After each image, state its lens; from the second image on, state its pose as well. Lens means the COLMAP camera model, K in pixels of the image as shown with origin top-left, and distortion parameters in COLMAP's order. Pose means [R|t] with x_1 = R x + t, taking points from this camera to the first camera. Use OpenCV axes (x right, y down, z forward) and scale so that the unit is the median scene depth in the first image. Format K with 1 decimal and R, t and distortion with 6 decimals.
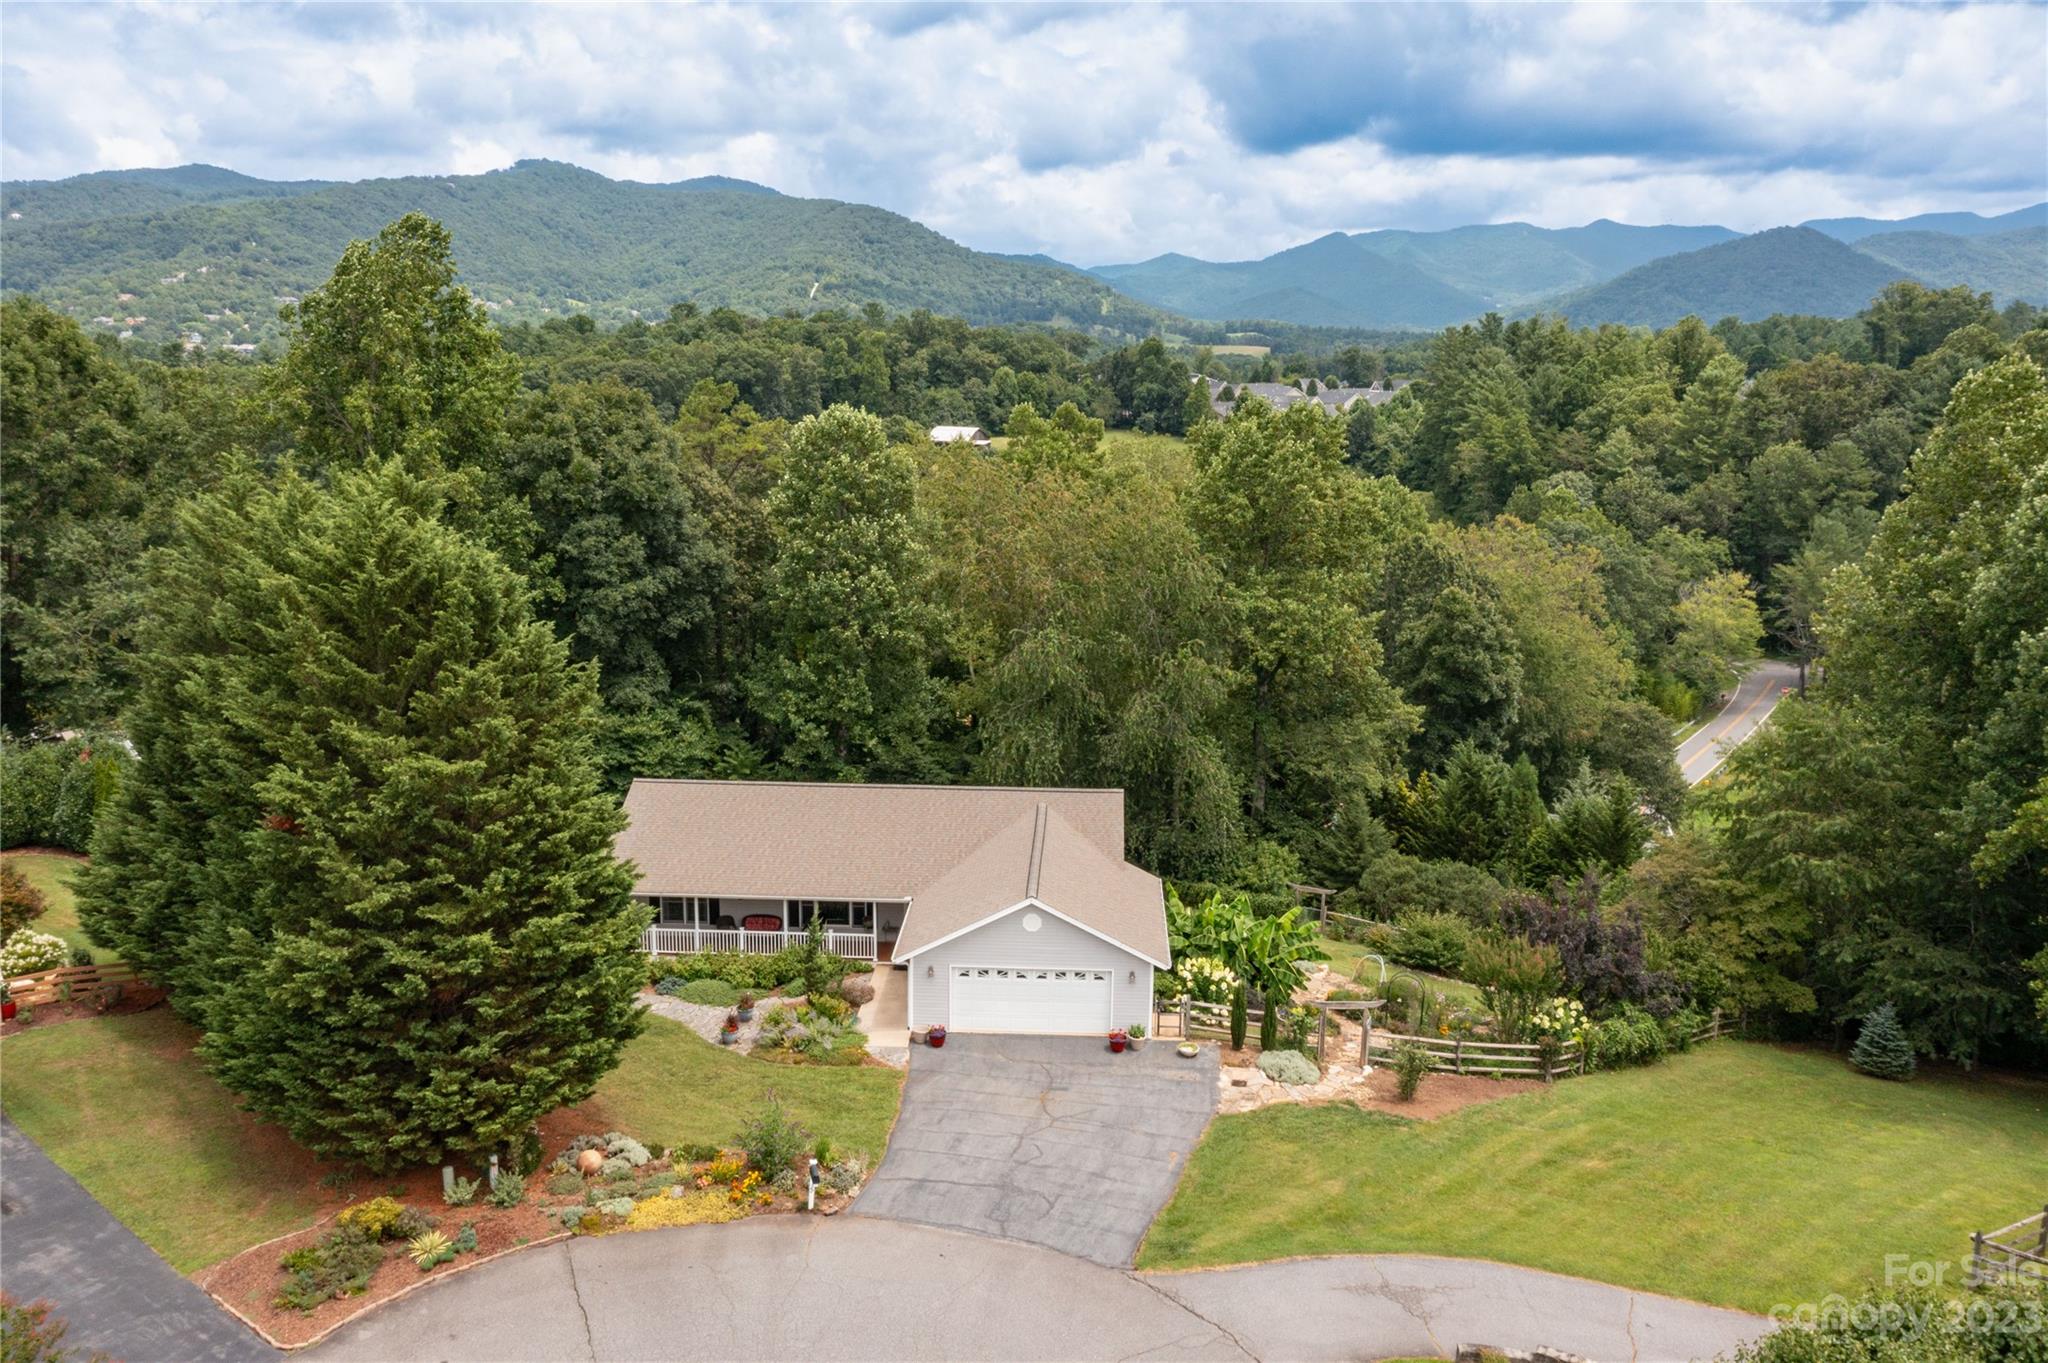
lens RADIAL K [[1617.9, 0, 1017.5], [0, 1617.9, 679.2], [0, 0, 1]] dist [-0.009993, 0.001072]
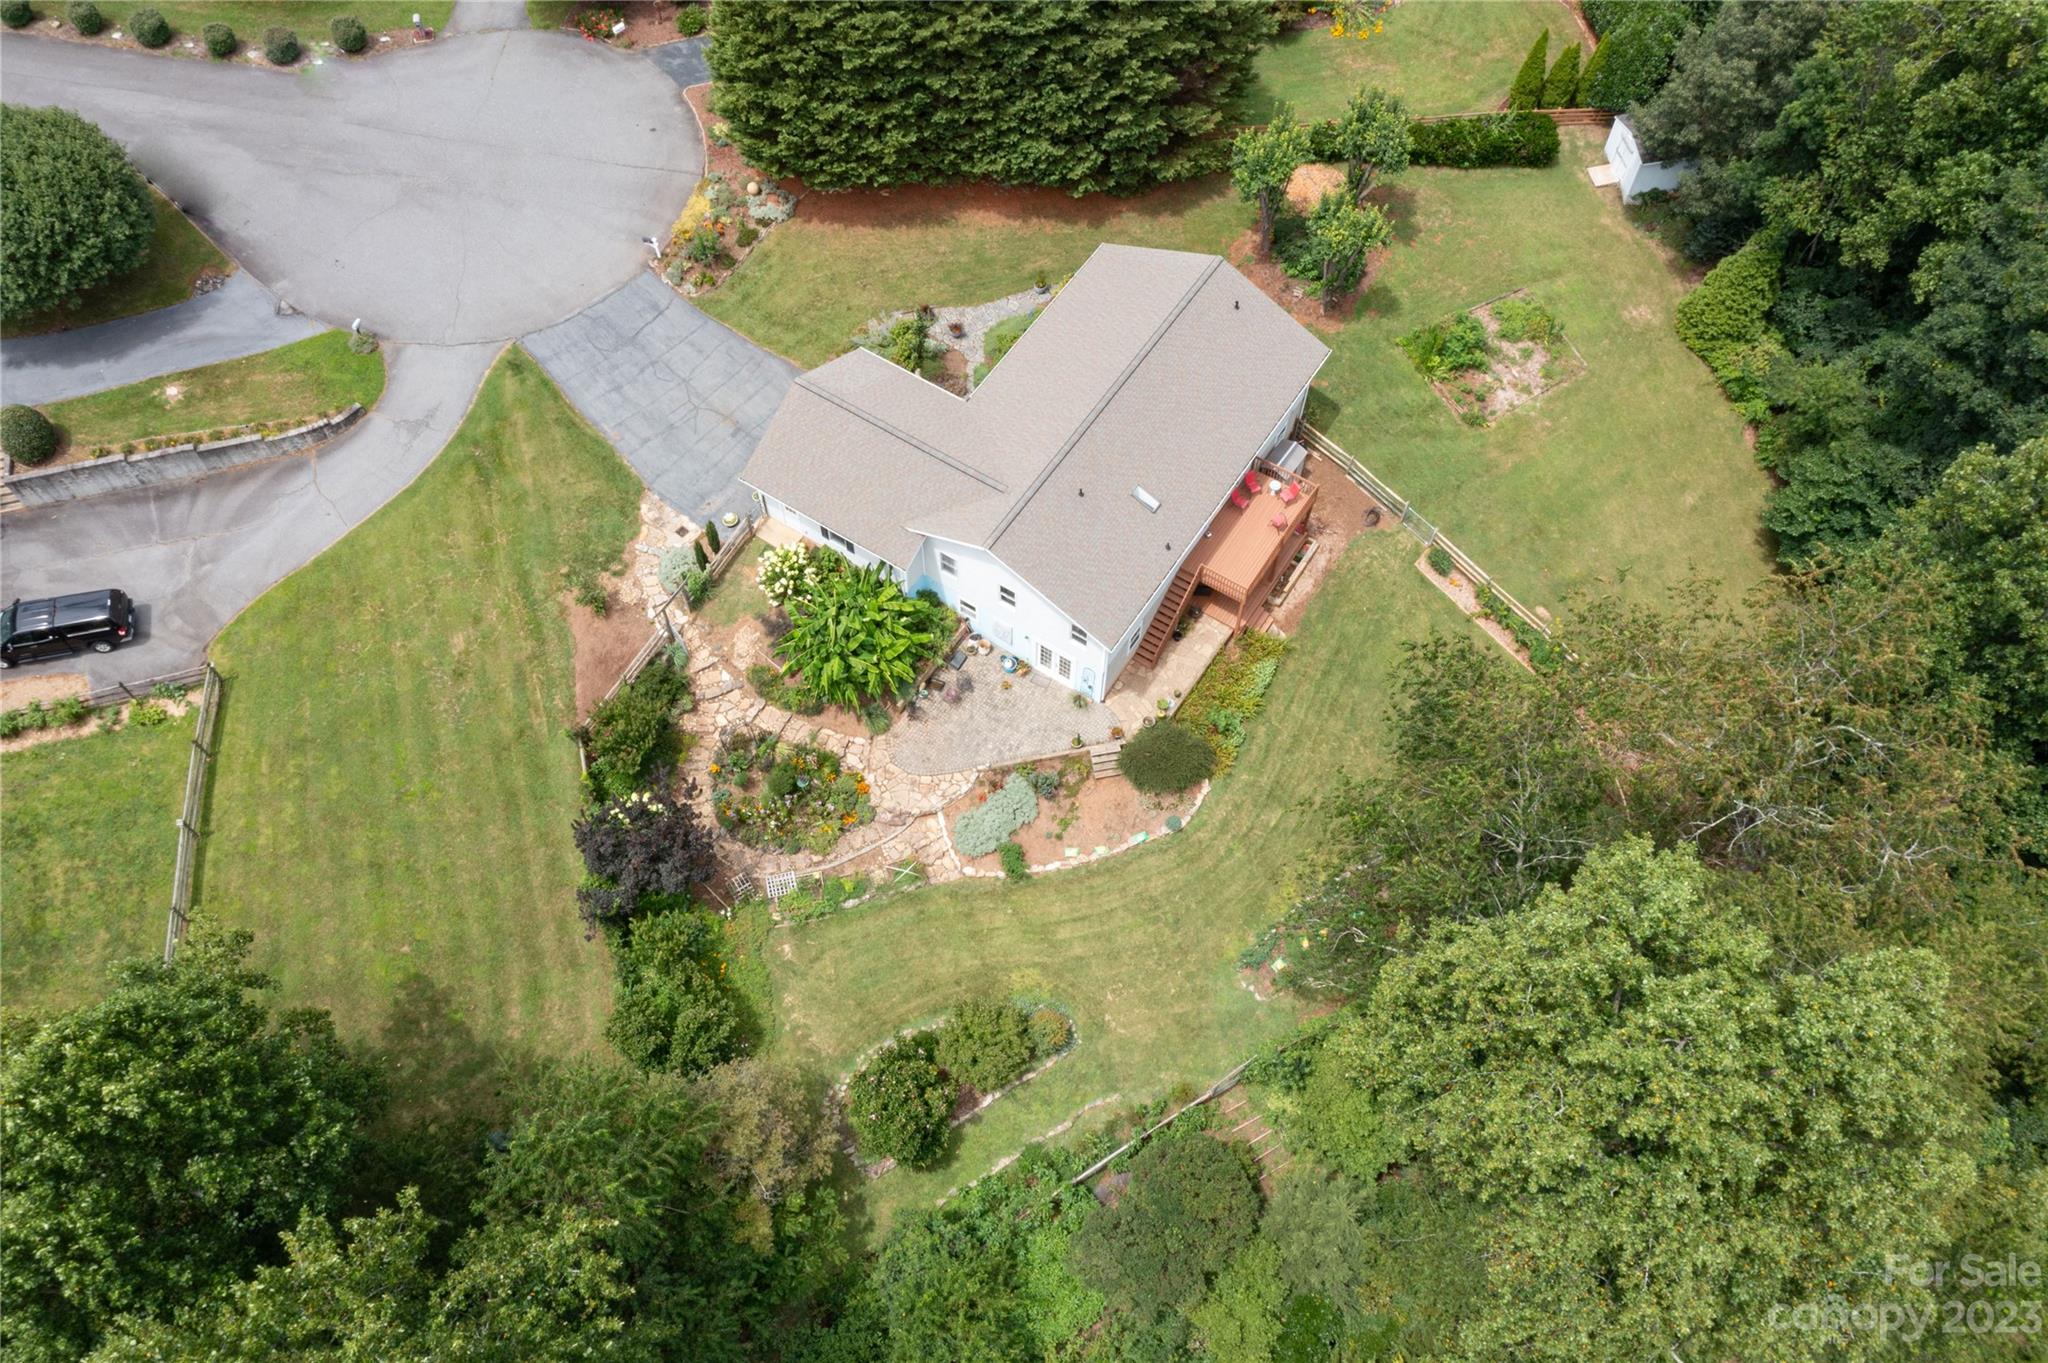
lens RADIAL K [[1617.9, 0, 1024.2], [0, 1617.9, 684.5], [0, 0, 1]] dist [-0.009993, 0.001072]
pose [[-0.503635, 0.736008, -0.452376, 0.440360], [-0.204219, 0.407367, 0.890139, -0.621301], [0.839432, 0.540688, -0.054857, 0.848381]]
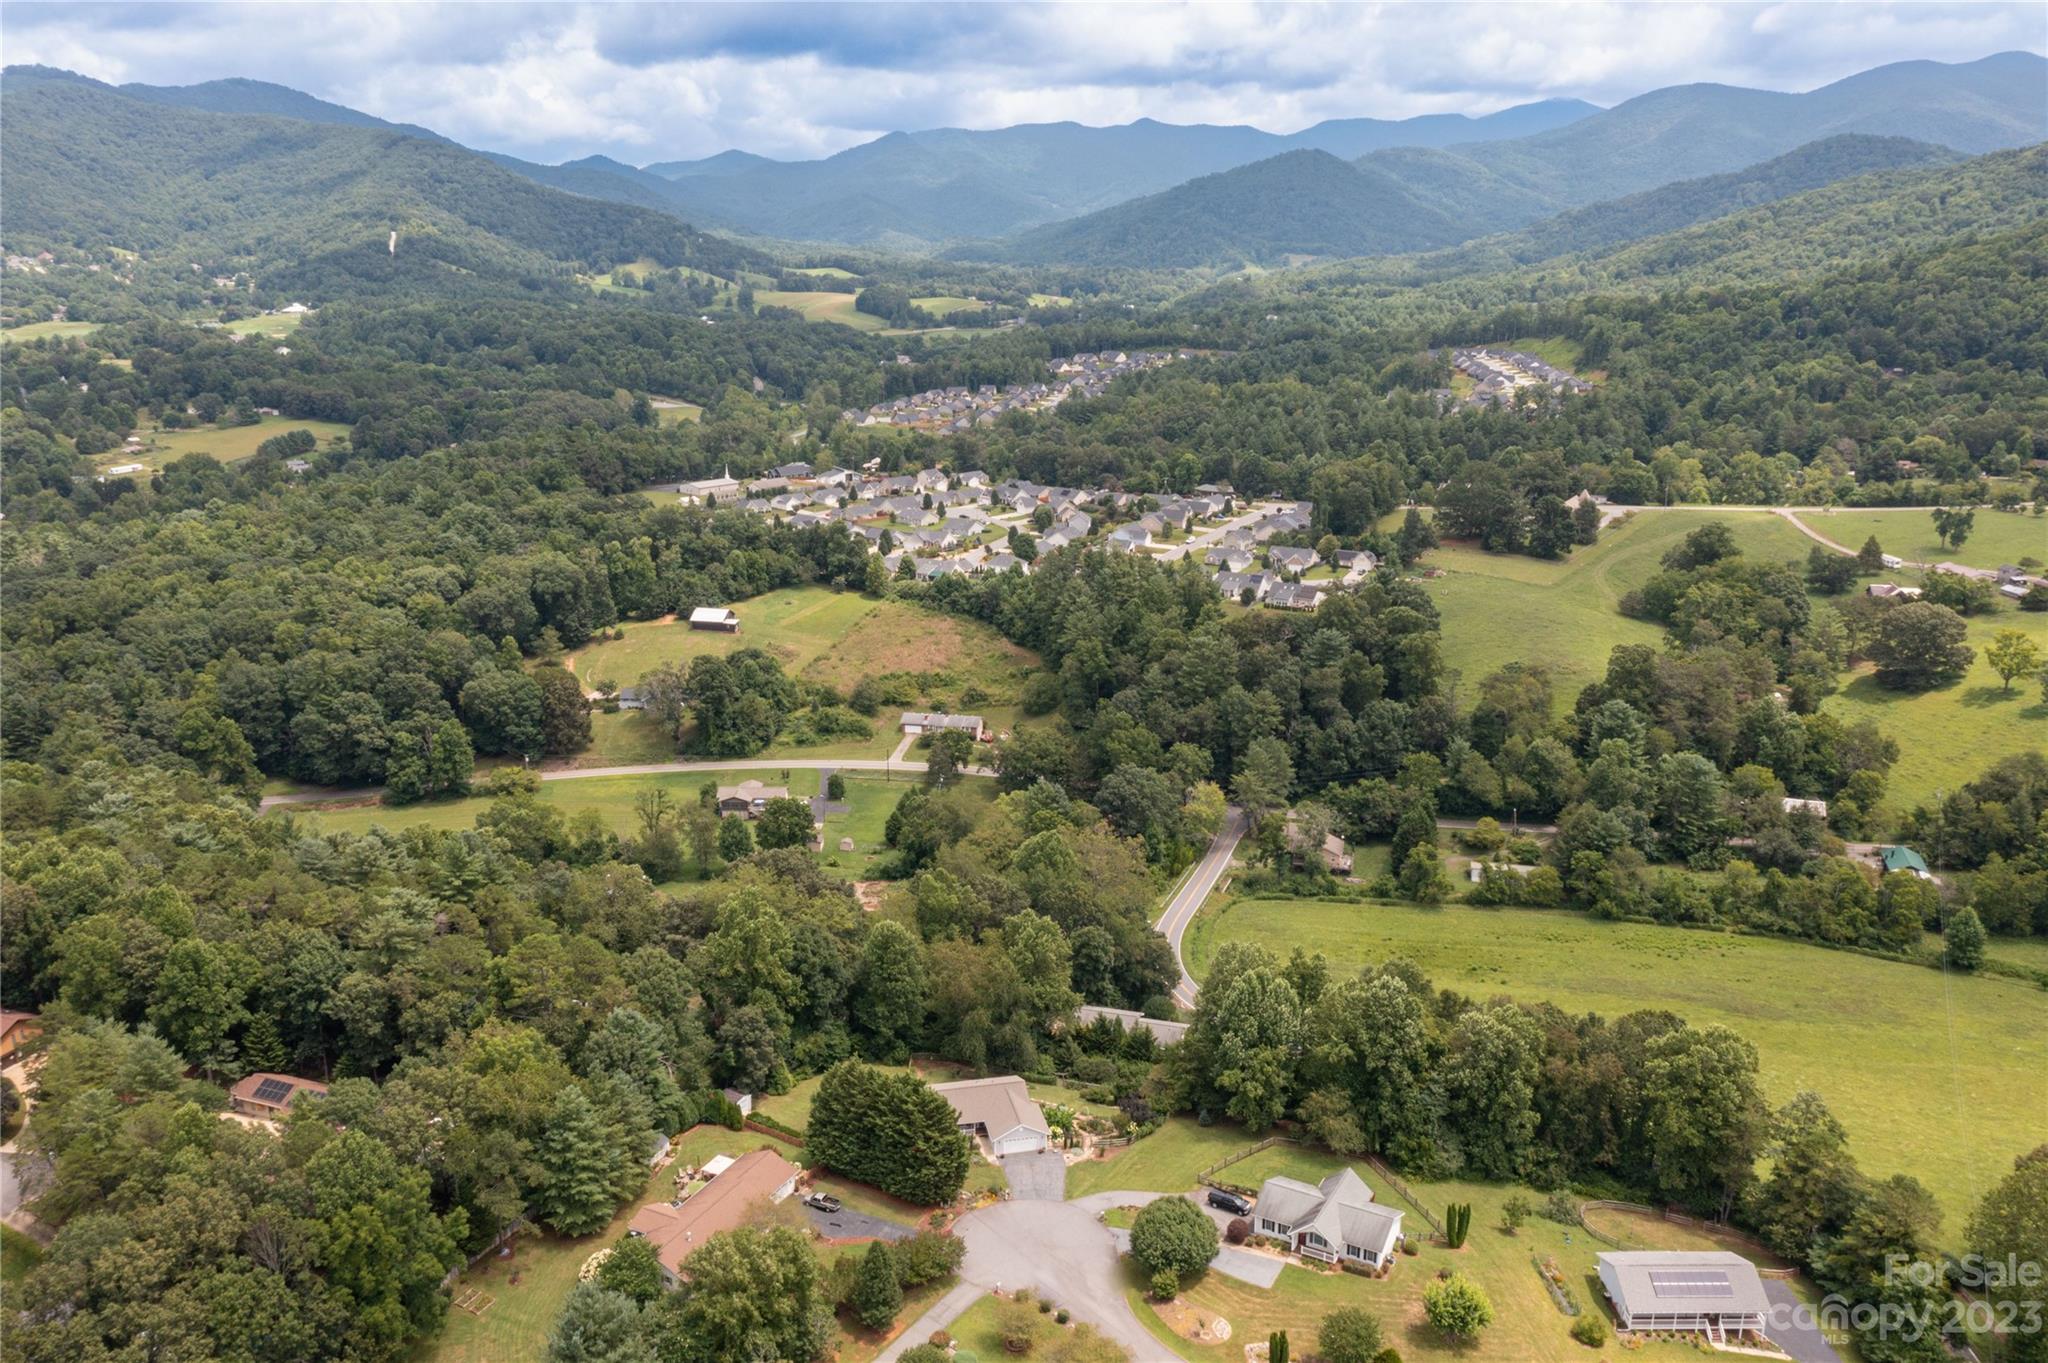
lens RADIAL K [[1617.9, 0, 1017.9], [0, 1617.9, 690.8], [0, 0, 1]] dist [-0.009993, 0.001072]
pose [[0.965884, -0.078684, 0.246734, -0.649896], [0.058968, 0.994521, 0.086316, -0.931601], [-0.252173, -0.068822, 0.965232, -2.099643]]
